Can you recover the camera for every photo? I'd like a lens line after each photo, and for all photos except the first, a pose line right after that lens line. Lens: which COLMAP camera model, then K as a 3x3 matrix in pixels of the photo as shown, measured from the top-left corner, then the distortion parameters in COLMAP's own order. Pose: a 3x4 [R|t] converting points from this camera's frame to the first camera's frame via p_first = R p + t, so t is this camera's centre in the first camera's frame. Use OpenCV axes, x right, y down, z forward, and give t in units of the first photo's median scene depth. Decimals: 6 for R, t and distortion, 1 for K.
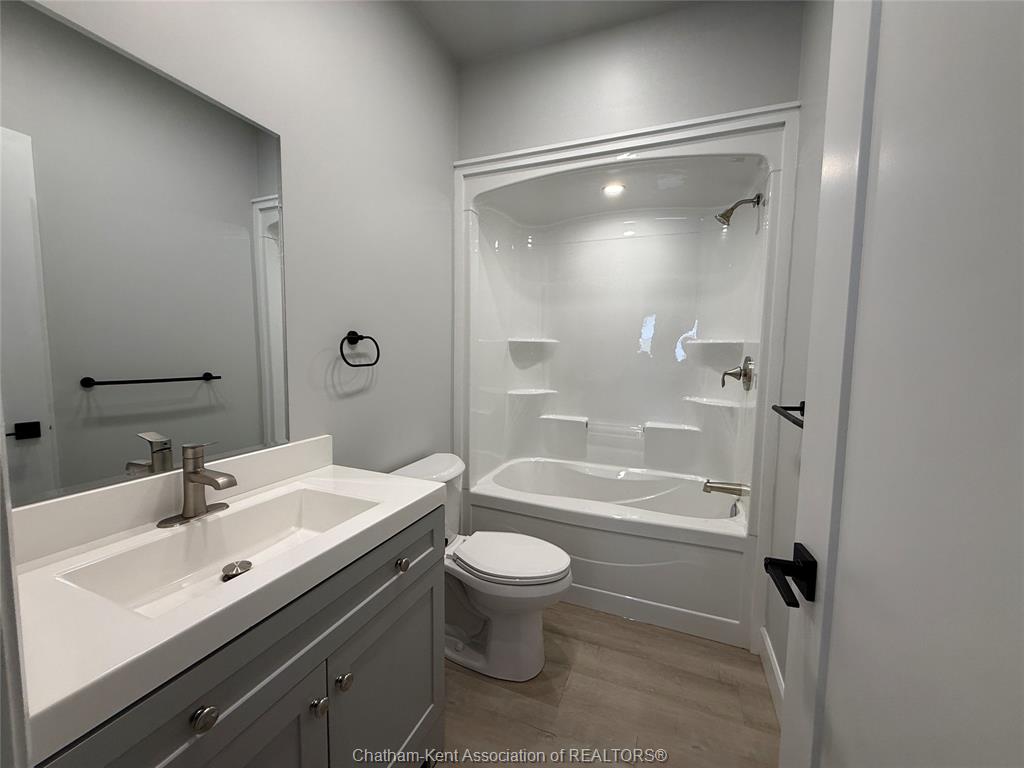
lens RADIAL K [[407.5, 0, 510.2], [0, 407.5, 382.7], [0, 0, 1]] dist [-0.000767, 0.000081]
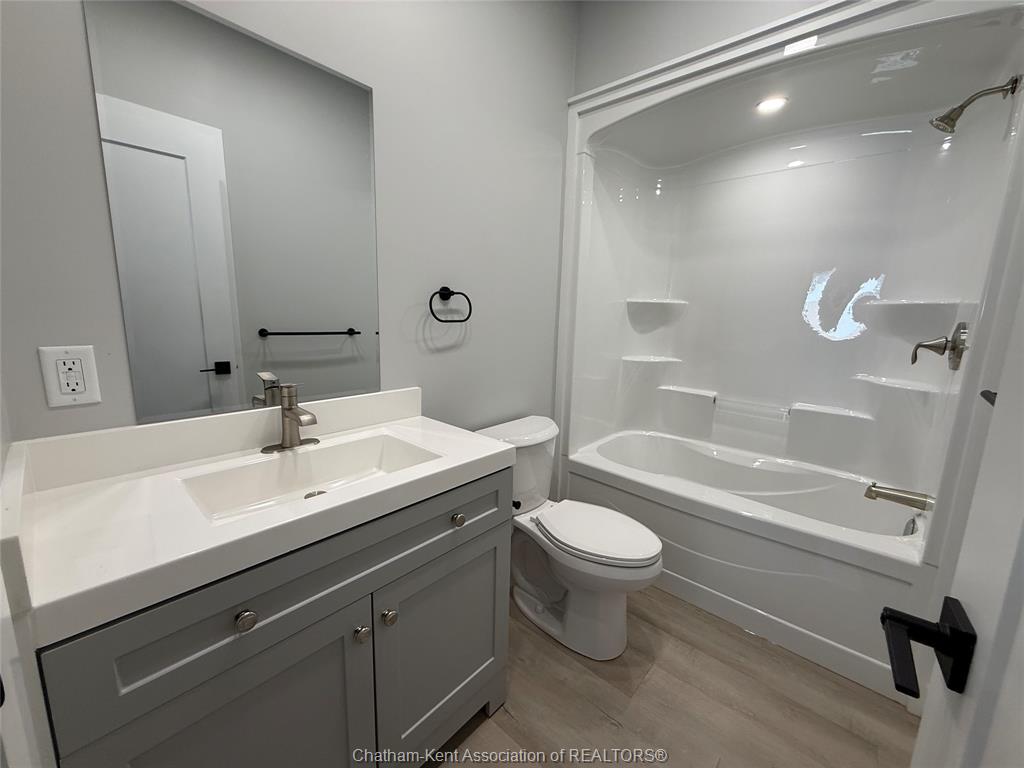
lens RADIAL K [[407.5, 0, 510.2], [0, 407.5, 382.7], [0, 0, 1]] dist [-0.000767, 0.000081]
pose [[0.943051, 0.067820, -0.325661, 0.081058], [-0.040768, 0.995180, 0.089193, 0.009673], [0.330141, -0.070837, 0.941270, 0.065580]]
